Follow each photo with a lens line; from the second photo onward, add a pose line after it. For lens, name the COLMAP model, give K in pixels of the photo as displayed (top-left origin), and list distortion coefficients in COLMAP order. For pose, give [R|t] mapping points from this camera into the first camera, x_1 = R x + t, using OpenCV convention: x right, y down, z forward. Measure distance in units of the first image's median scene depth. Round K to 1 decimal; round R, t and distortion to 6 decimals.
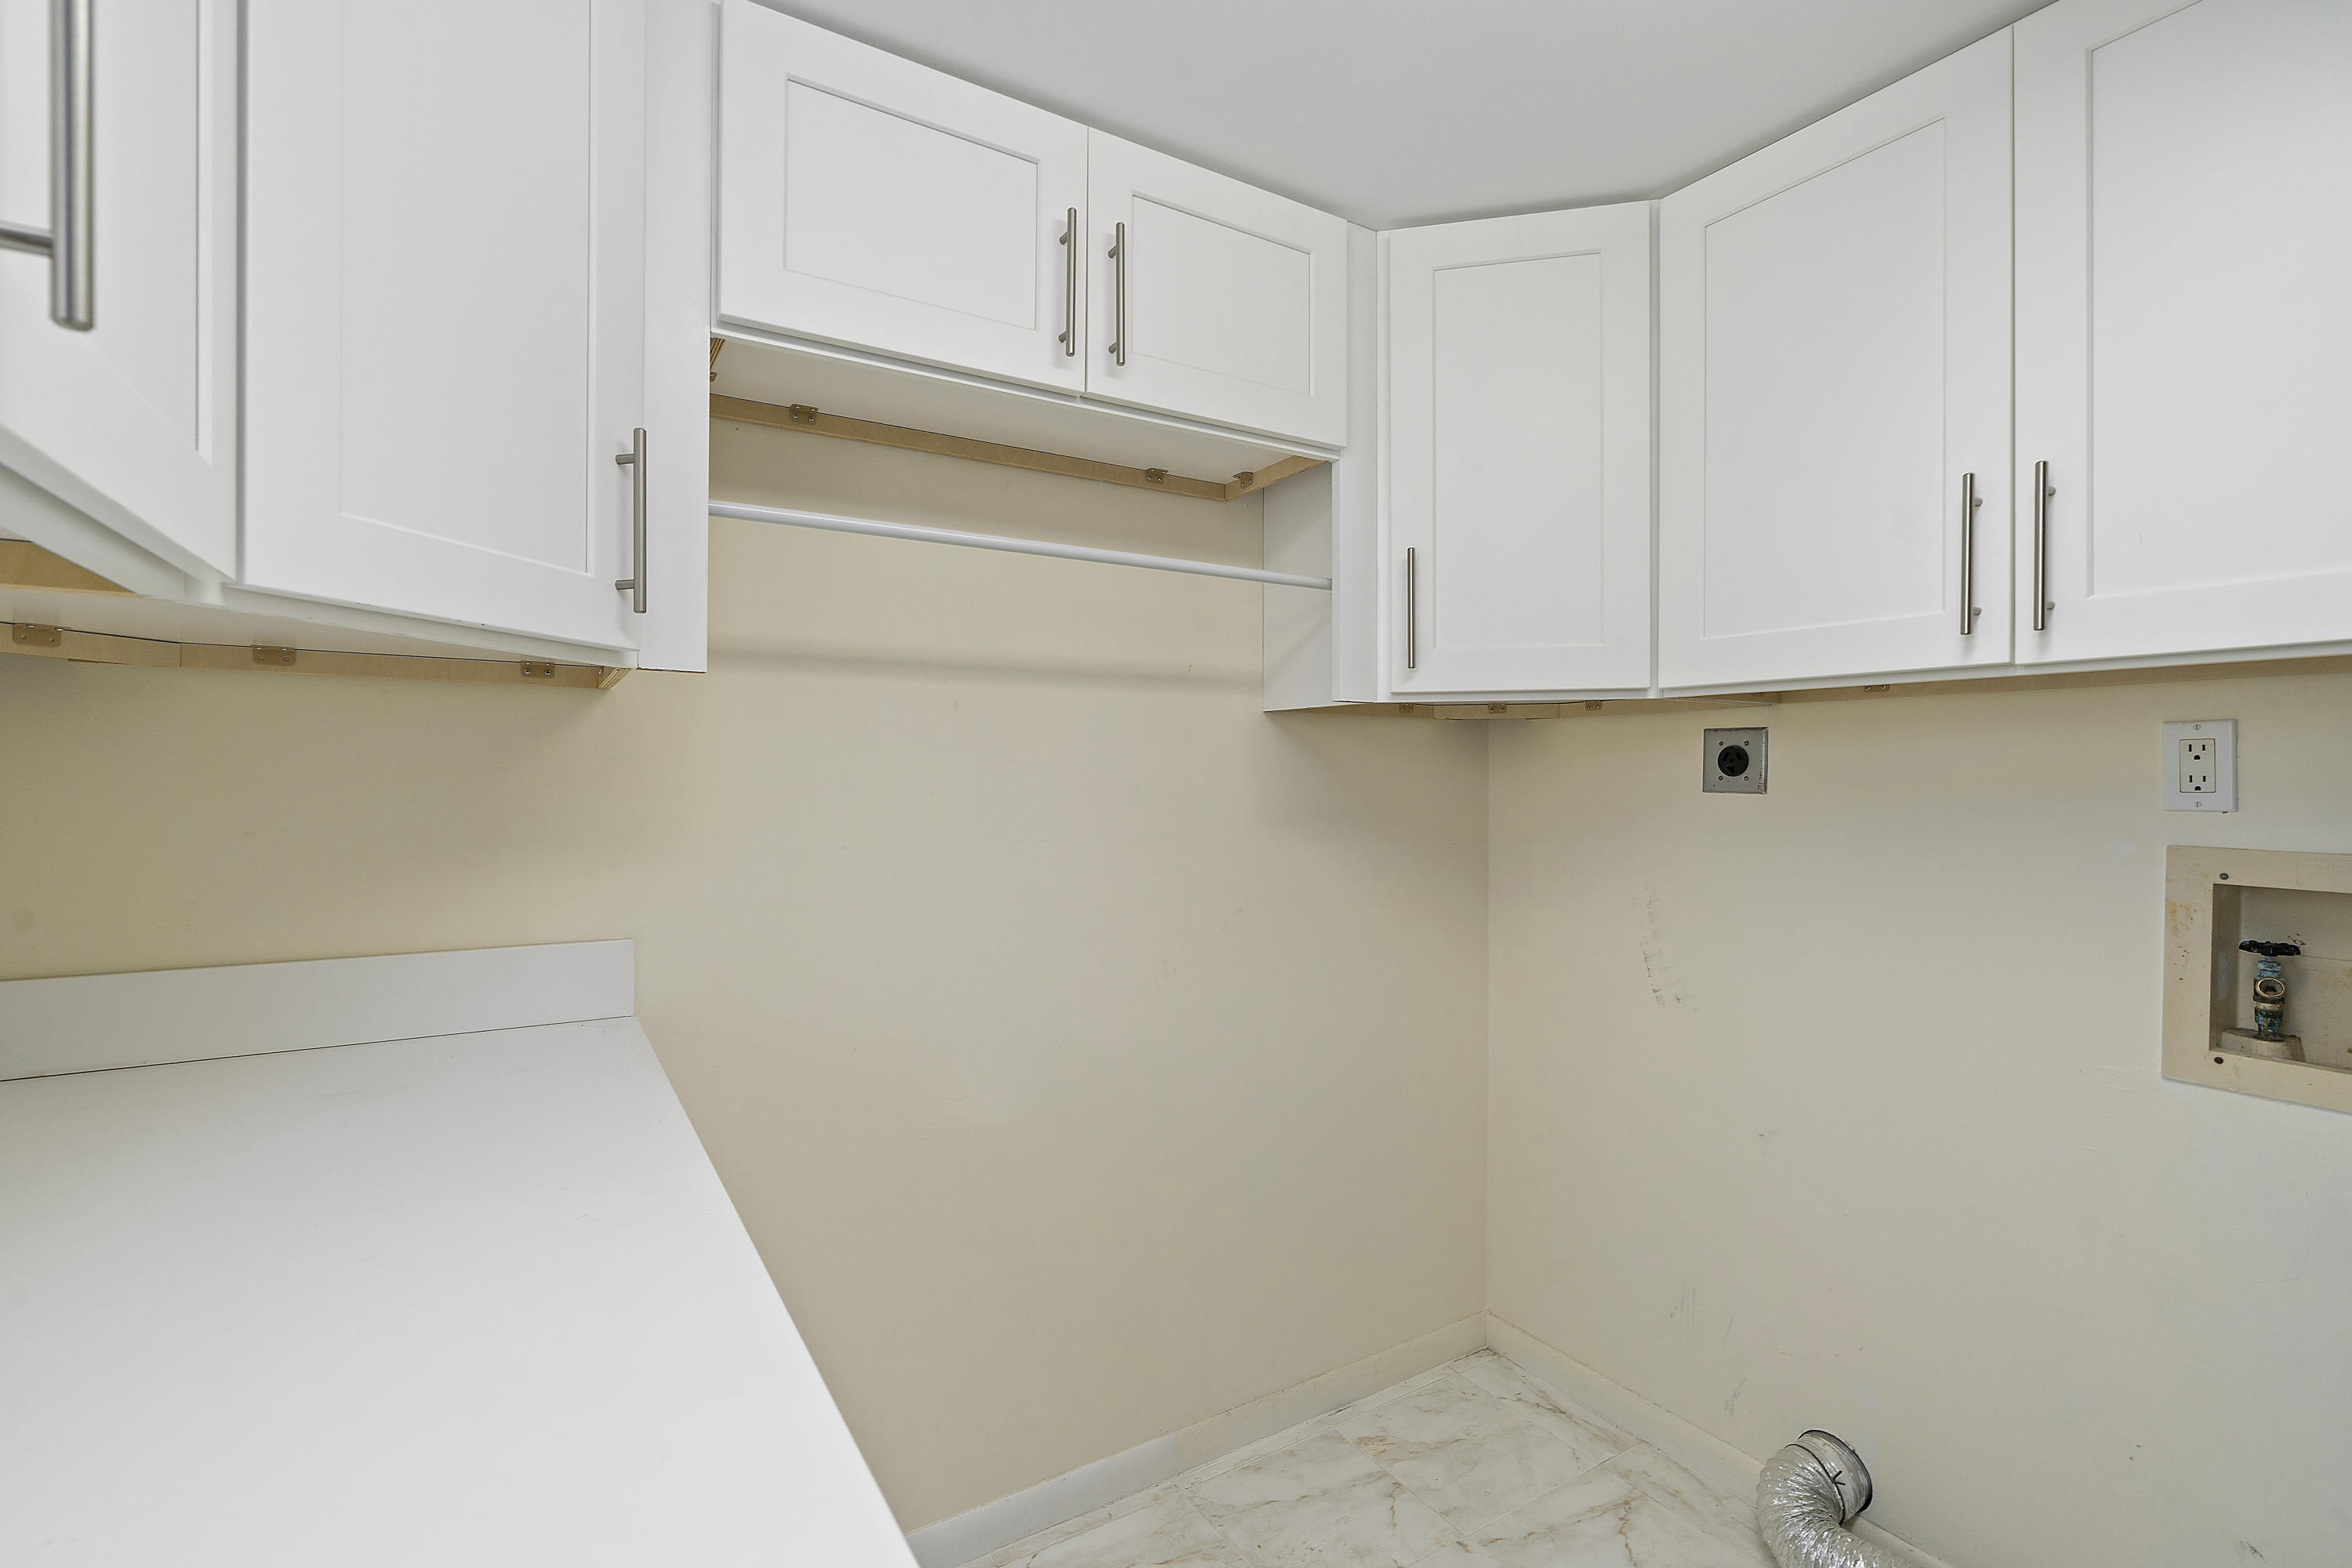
lens RADIAL K [[1068.8, 0, 1181.4], [0, 1068.8, 776.0], [0, 0, 1]] dist [-0.001651, 0.000507]
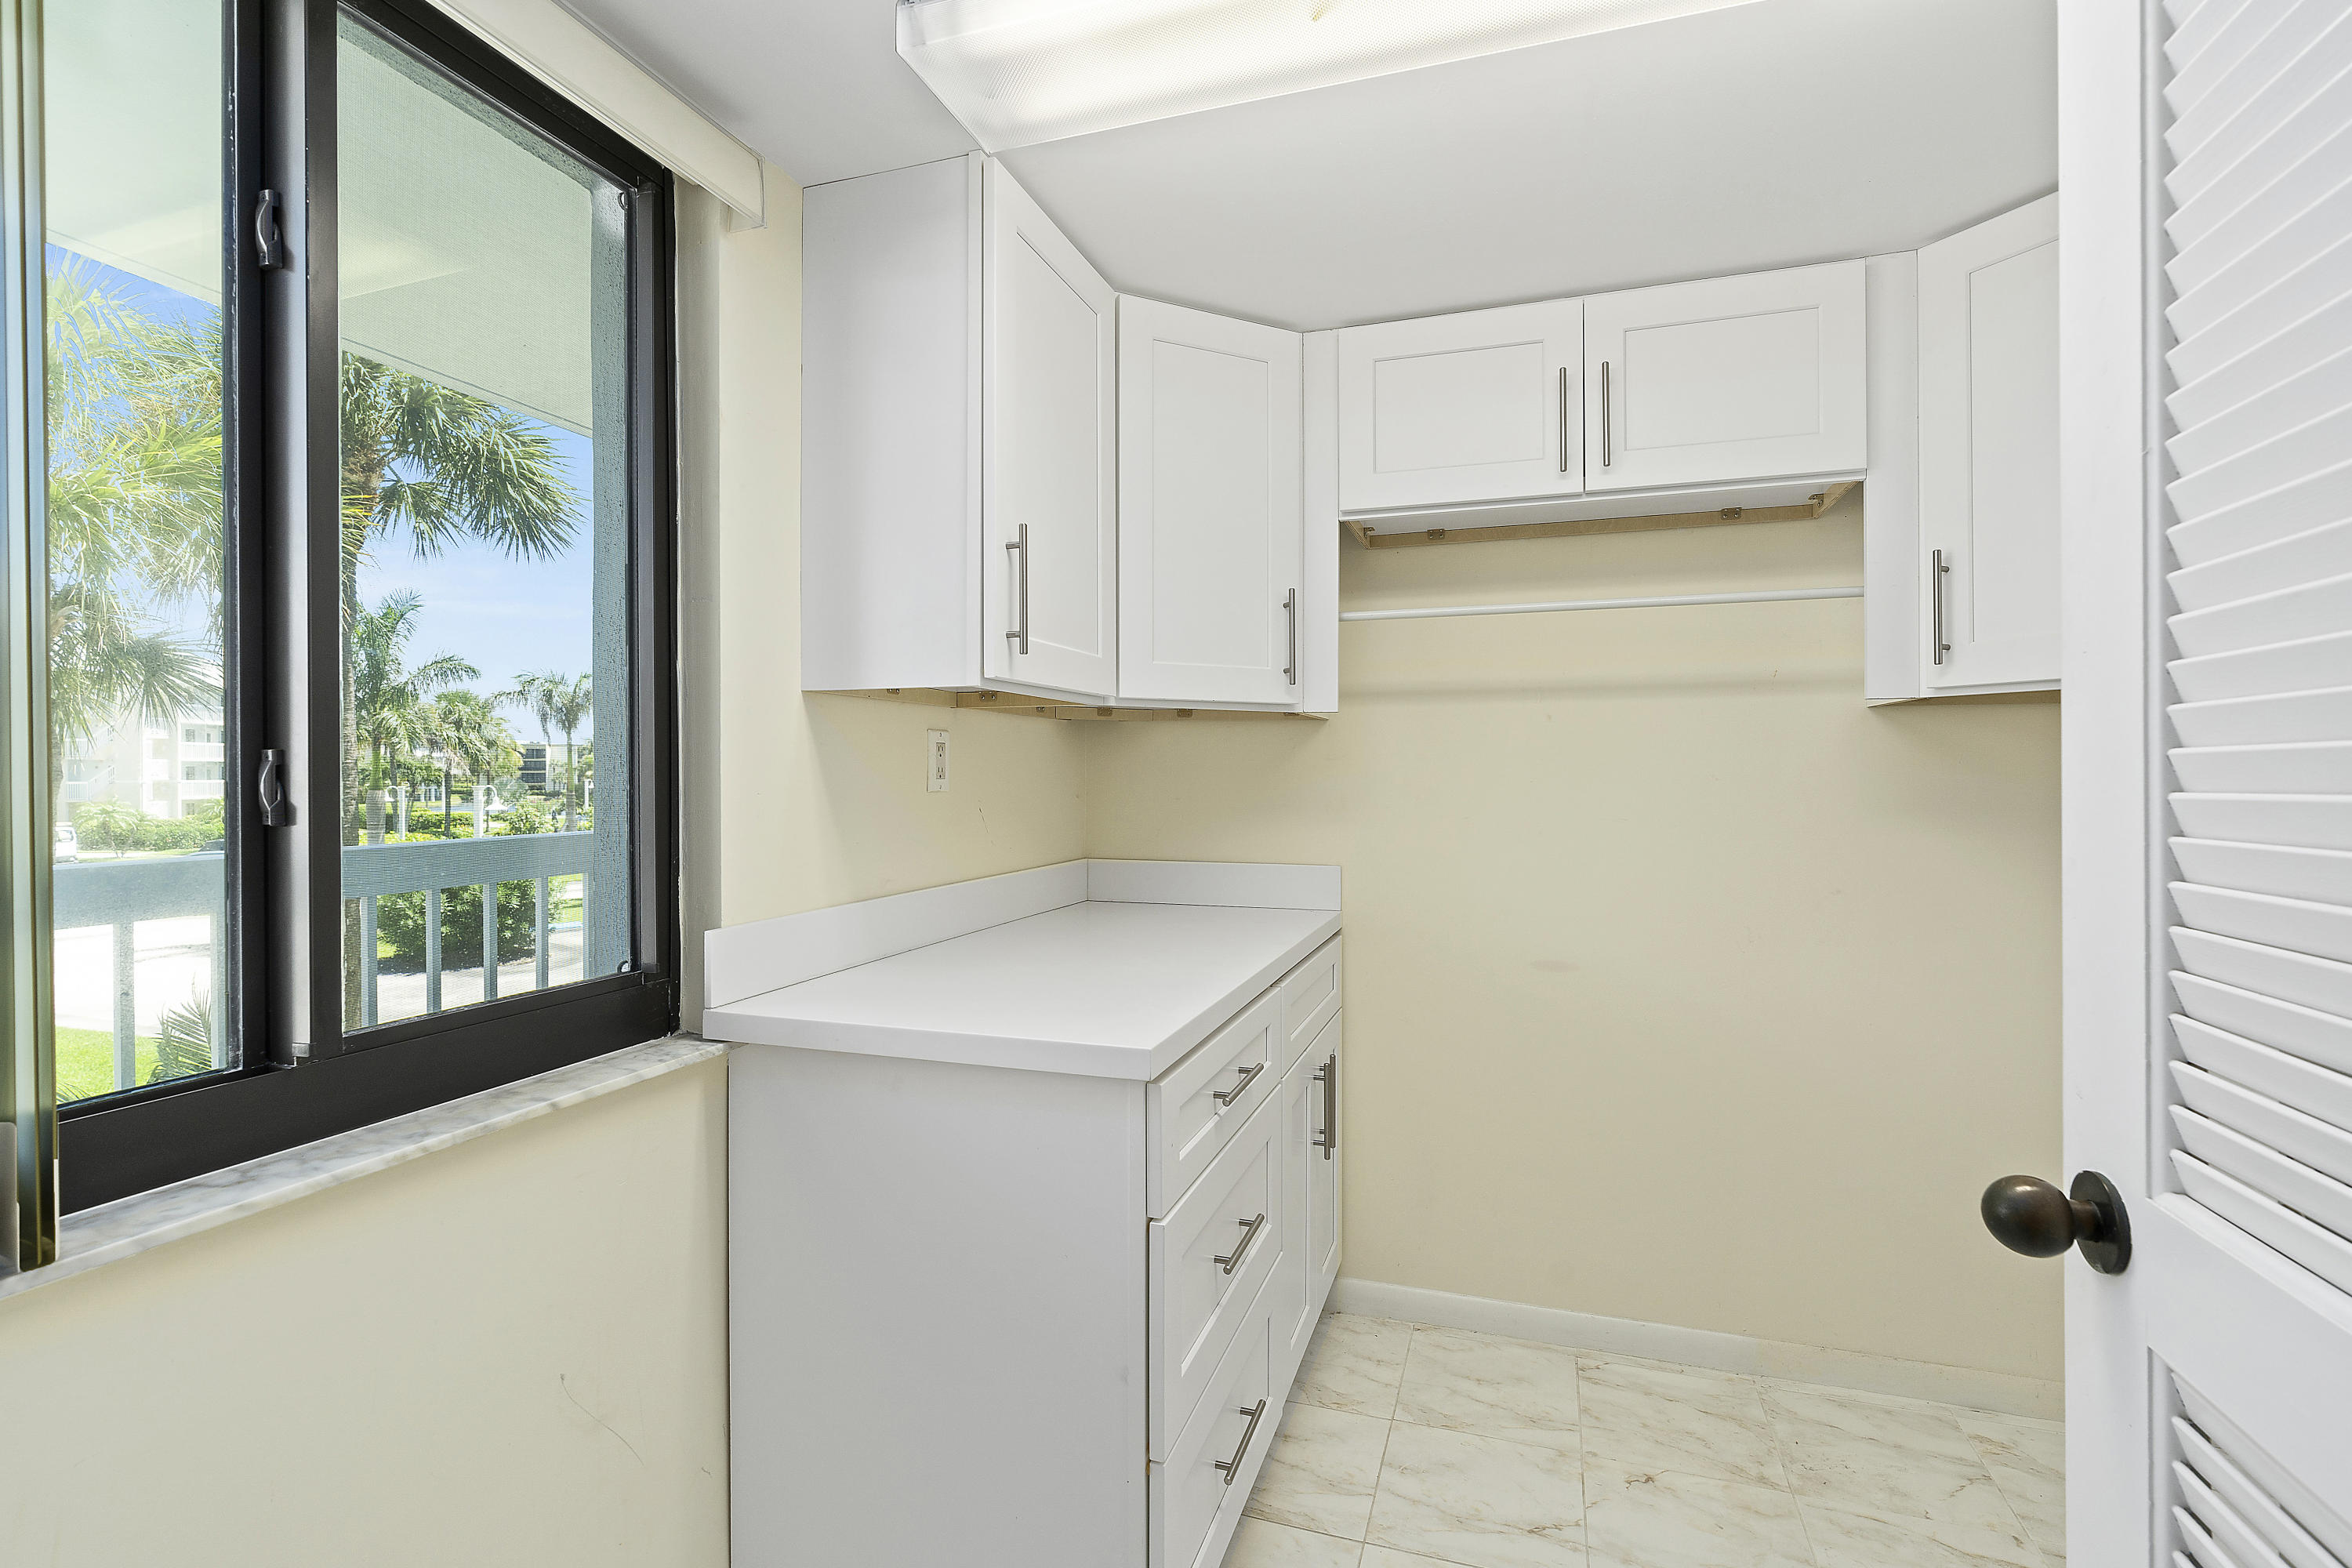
lens RADIAL K [[1068.8, 0, 1181.4], [0, 1068.8, 776.0], [0, 0, 1]] dist [-0.001651, 0.000507]
pose [[0.639068, 0.004614, -0.769136, 0.519862], [0.004928, 0.999937, 0.010093, -0.007557], [0.769134, -0.010241, 0.639005, -0.226707]]
